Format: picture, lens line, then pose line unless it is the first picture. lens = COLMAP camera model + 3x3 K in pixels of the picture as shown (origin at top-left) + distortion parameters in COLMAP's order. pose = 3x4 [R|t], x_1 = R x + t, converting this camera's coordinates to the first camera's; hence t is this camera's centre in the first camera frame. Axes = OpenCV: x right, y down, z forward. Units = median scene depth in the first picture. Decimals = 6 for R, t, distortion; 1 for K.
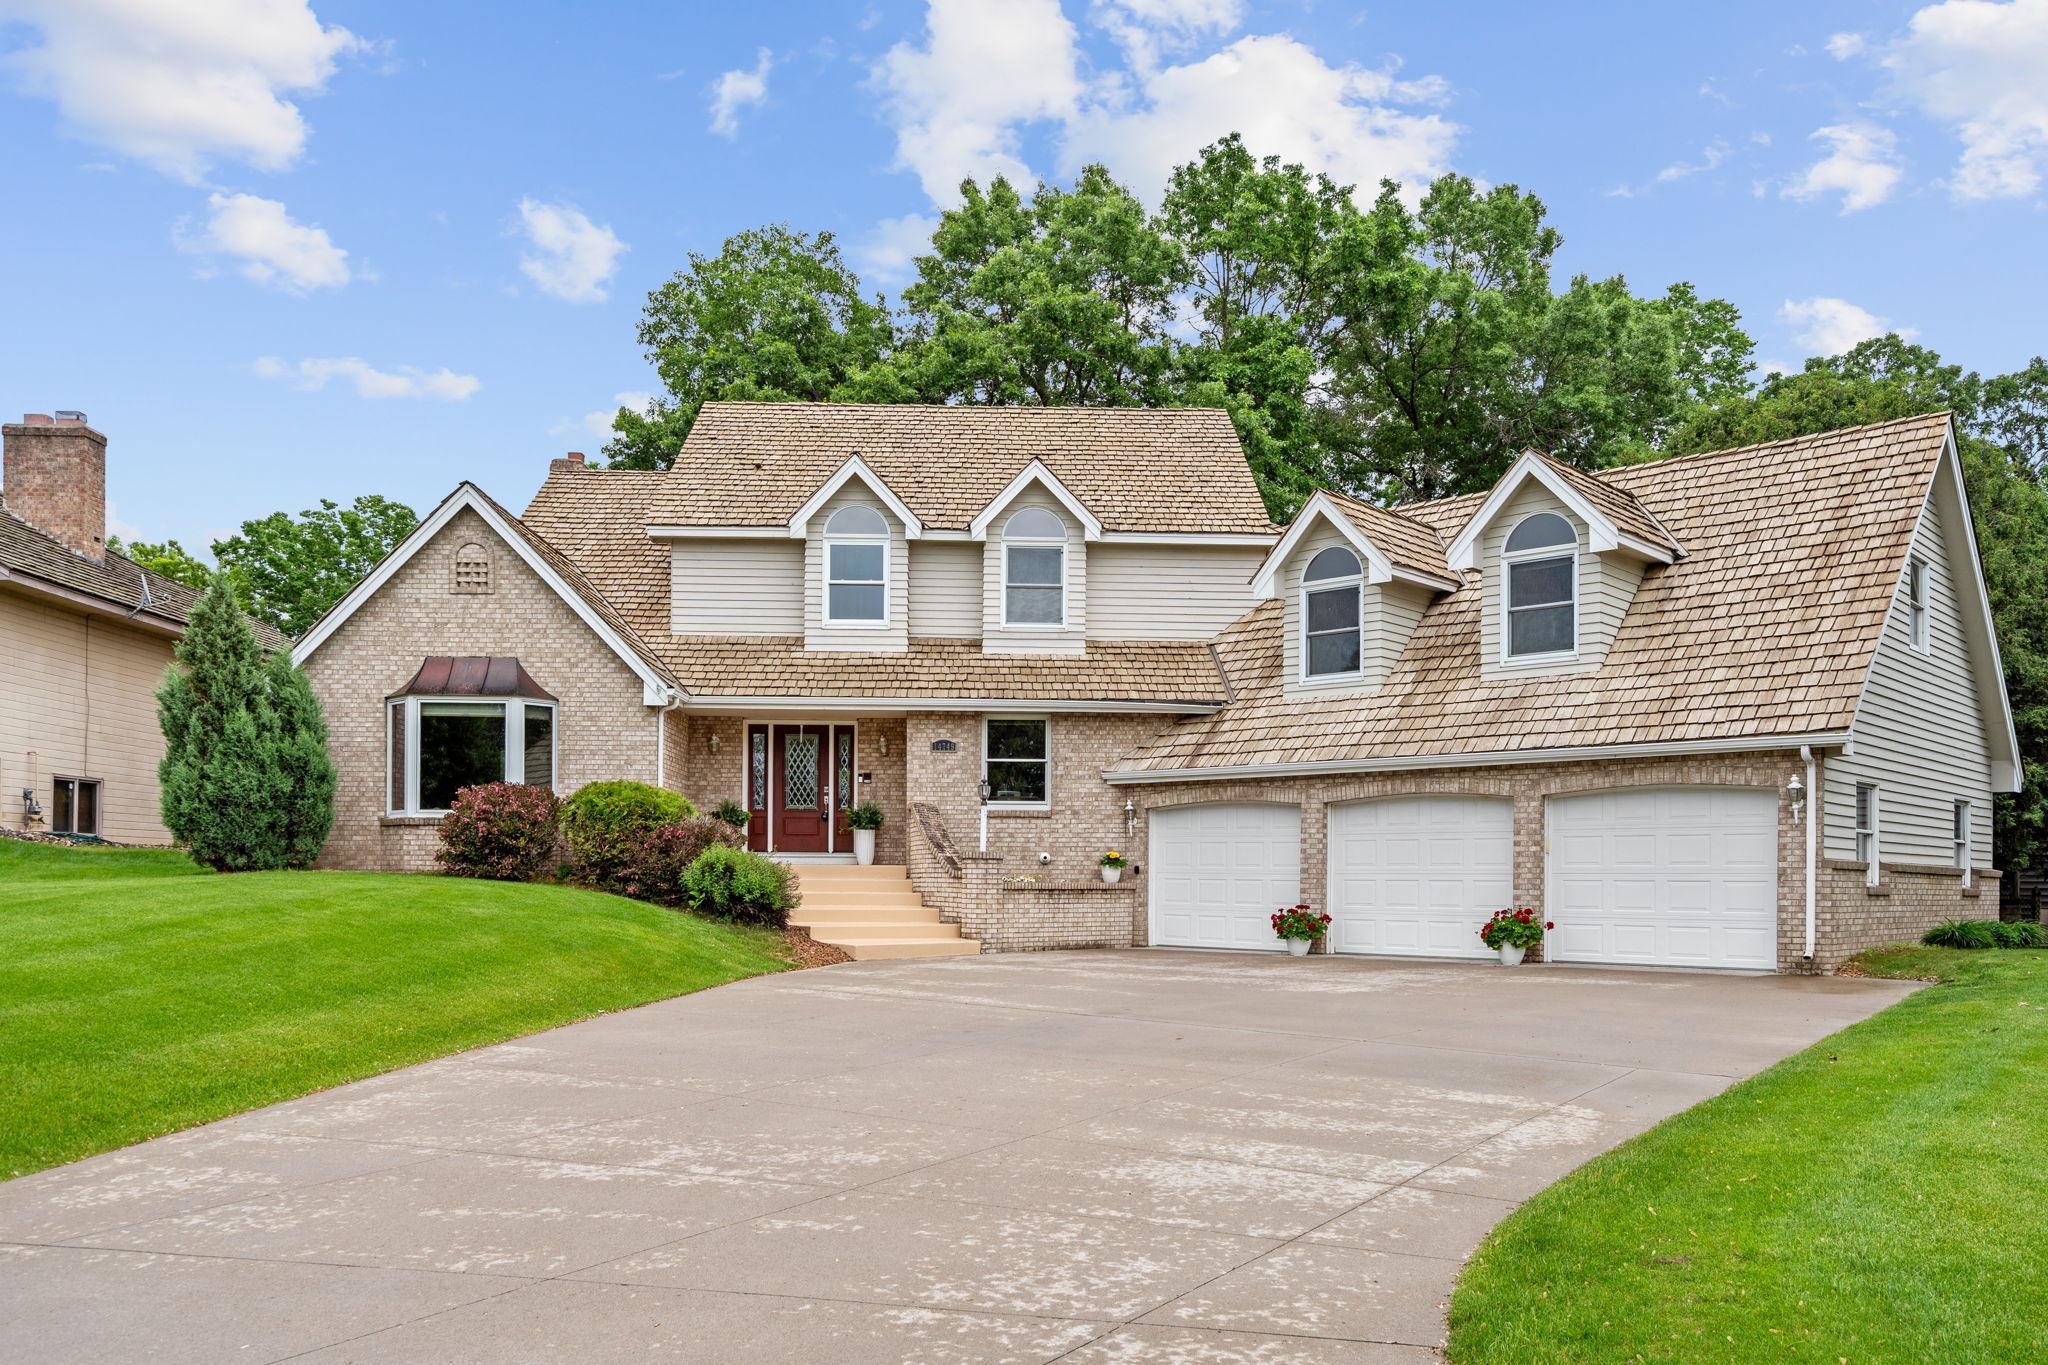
lens RADIAL K [[1604.4, 0, 983.9], [0, 1604.4, 827.3], [0, 0, 1]] dist [0.004113, -0.000890]
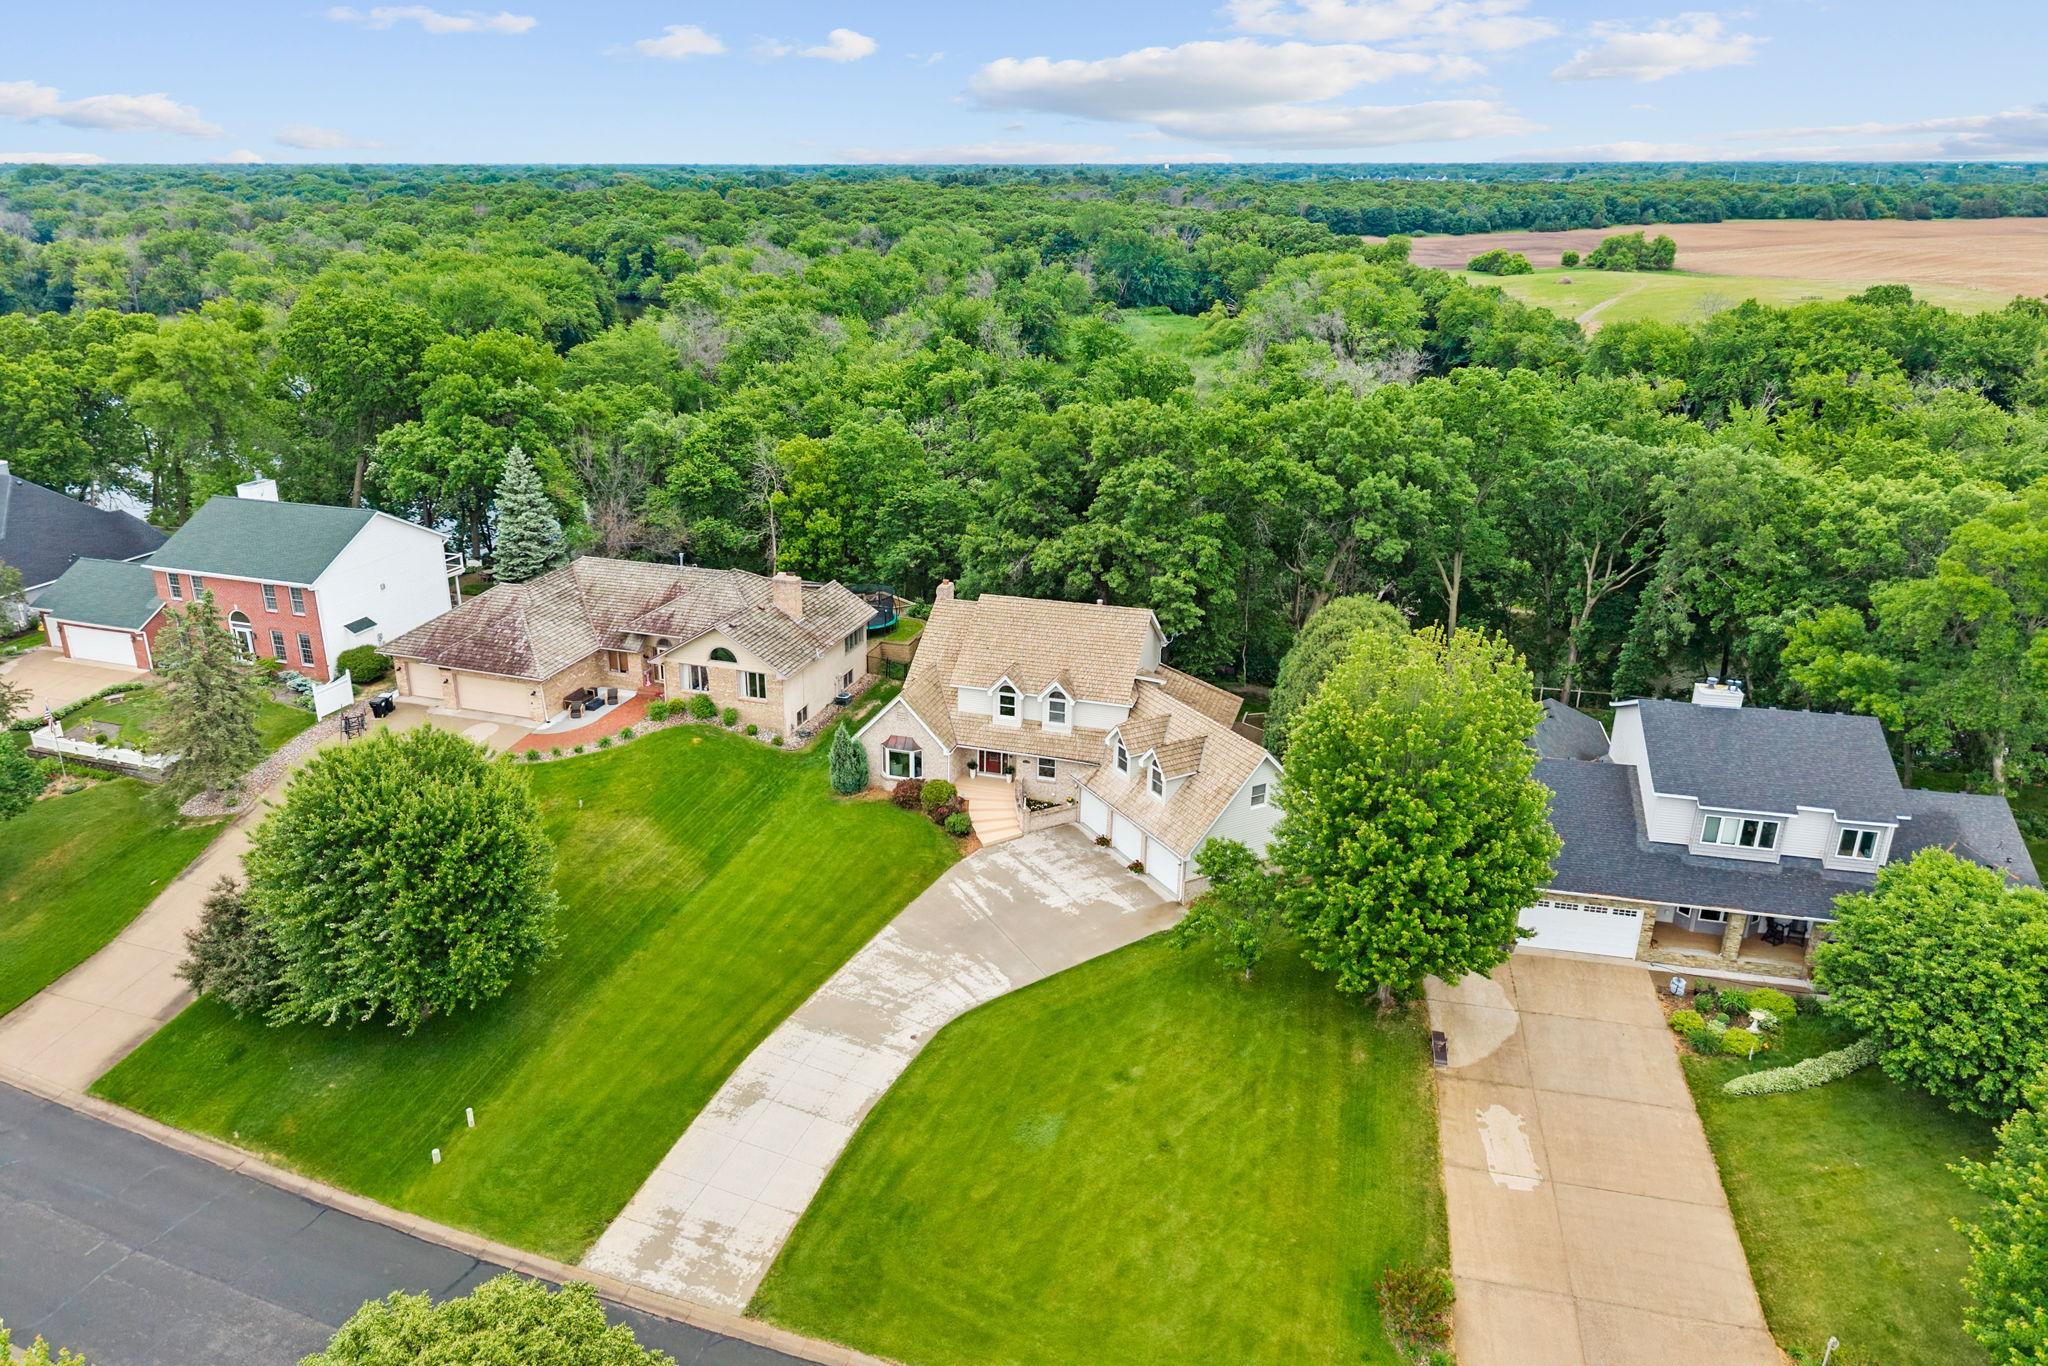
lens RADIAL K [[1365.9, 0, 989.0], [0, 1365.9, 659.4], [0, 0, 1]] dist [0.027802, -0.024295]
pose [[0.944209, 0.099743, -0.313879, 0.863532], [0.017299, 0.936702, 0.349700, -1.390235], [0.328891, -0.335620, 0.882717, -1.679312]]
